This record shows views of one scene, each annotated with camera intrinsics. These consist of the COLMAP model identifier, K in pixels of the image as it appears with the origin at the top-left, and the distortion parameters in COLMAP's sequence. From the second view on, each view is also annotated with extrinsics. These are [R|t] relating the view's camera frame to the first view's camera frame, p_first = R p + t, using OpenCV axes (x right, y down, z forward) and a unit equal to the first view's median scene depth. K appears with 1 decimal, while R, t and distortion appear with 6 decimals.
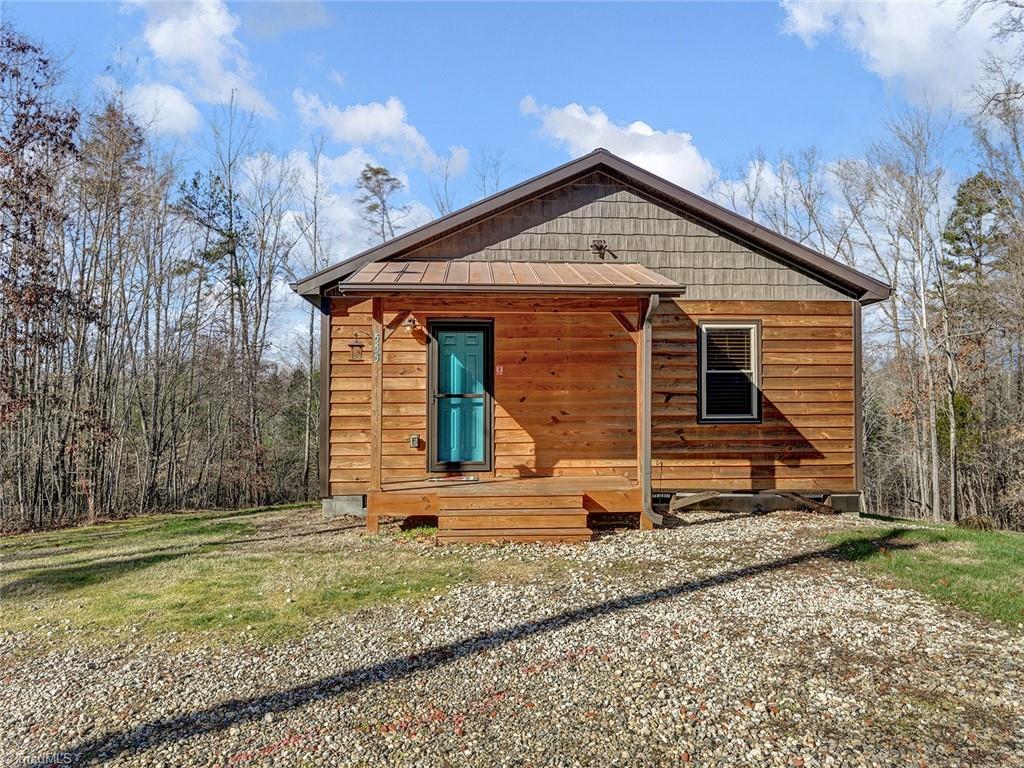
lens RADIAL K [[639.9, 0, 507.8], [0, 639.9, 405.3], [0, 0, 1]] dist [0.017540, 0.000864]
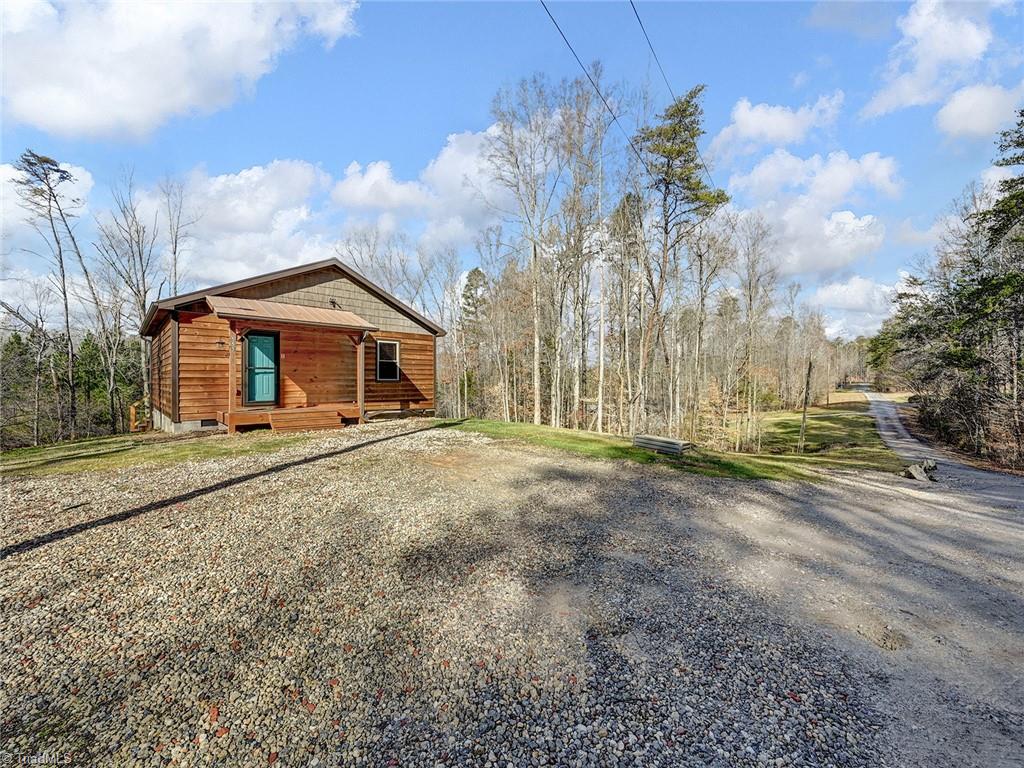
lens RADIAL K [[418.8, 0, 515.3], [0, 418.8, 392.0], [0, 0, 1]] dist [0.001057, 0.000694]
pose [[0.752585, -0.011874, 0.658388, -0.332528], [-0.016027, 0.999211, 0.036341, -0.000459], [-0.658300, -0.037901, 0.751801, -0.499769]]
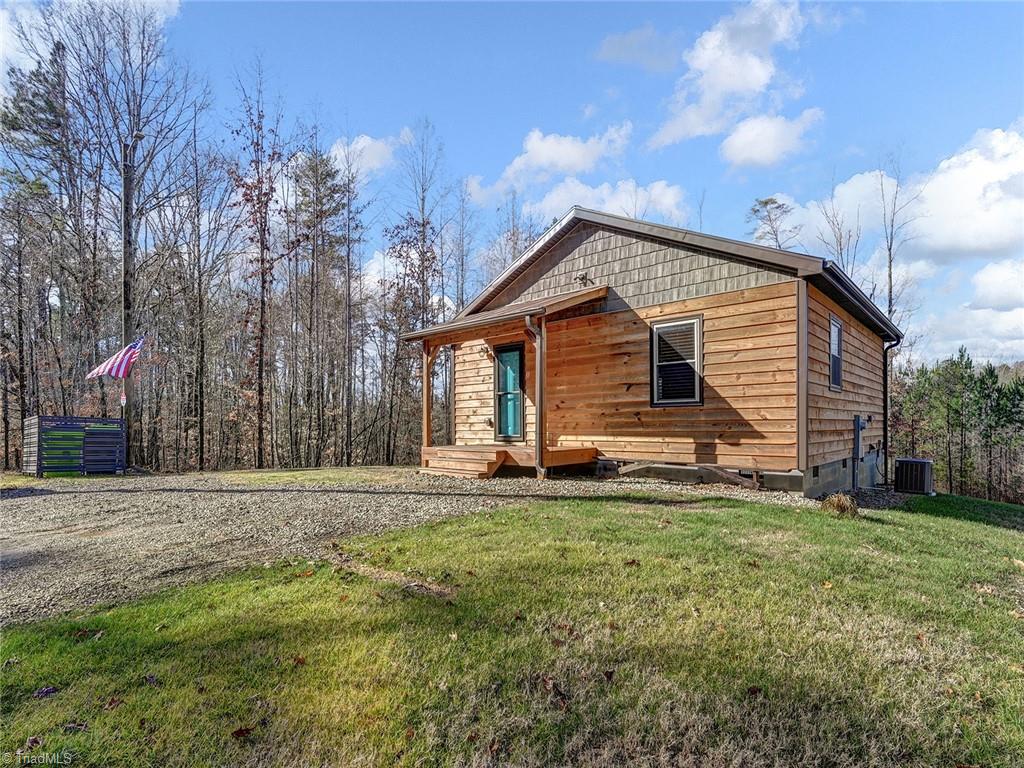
lens RADIAL K [[514.1, 0, 511.2], [0, 514.1, 437.5], [0, 0, 1]] dist [0.001962, 0.000158]
pose [[0.692997, 0.017840, -0.720720, 0.820641], [0.017019, 0.999010, 0.041093, 0.041257], [0.720740, -0.040743, 0.692007, 0.124853]]
